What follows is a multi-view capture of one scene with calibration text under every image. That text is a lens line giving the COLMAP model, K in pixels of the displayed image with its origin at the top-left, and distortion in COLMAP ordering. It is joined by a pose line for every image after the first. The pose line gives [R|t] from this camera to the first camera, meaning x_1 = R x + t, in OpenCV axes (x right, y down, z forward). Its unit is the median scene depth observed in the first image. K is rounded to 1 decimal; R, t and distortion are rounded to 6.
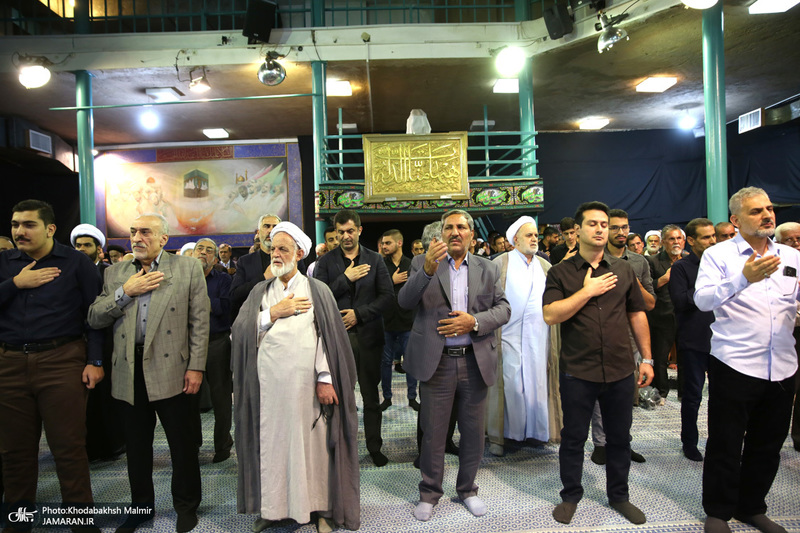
lens RADIAL K [[554.7, 0, 400.0], [0, 554.7, 266.5], [0, 0, 1]] dist [-0.079569, 0.054398]
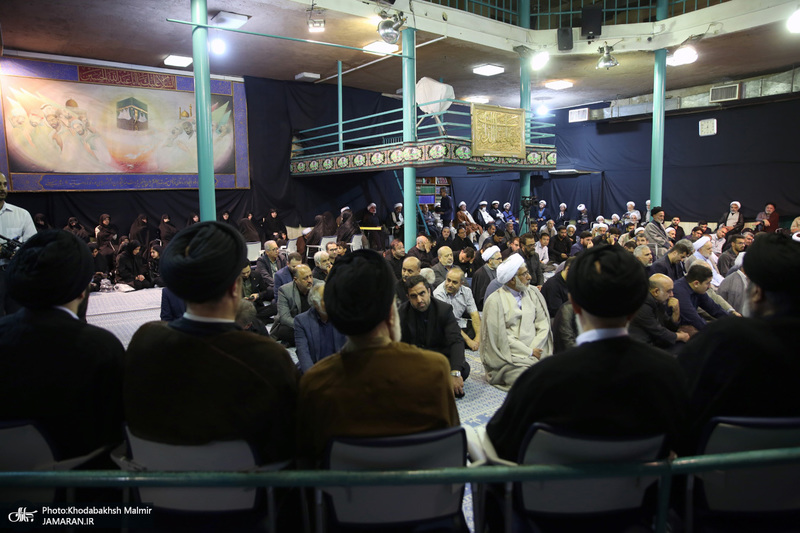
lens RADIAL K [[554.7, 0, 400.0], [0, 554.7, 266.5], [0, 0, 1]] dist [-0.079569, 0.054398]
pose [[0.796048, -0.053252, 0.602887, -0.679680], [0.001725, 0.996317, 0.085726, 0.020184], [-0.605231, -0.067201, 0.793208, 0.052226]]
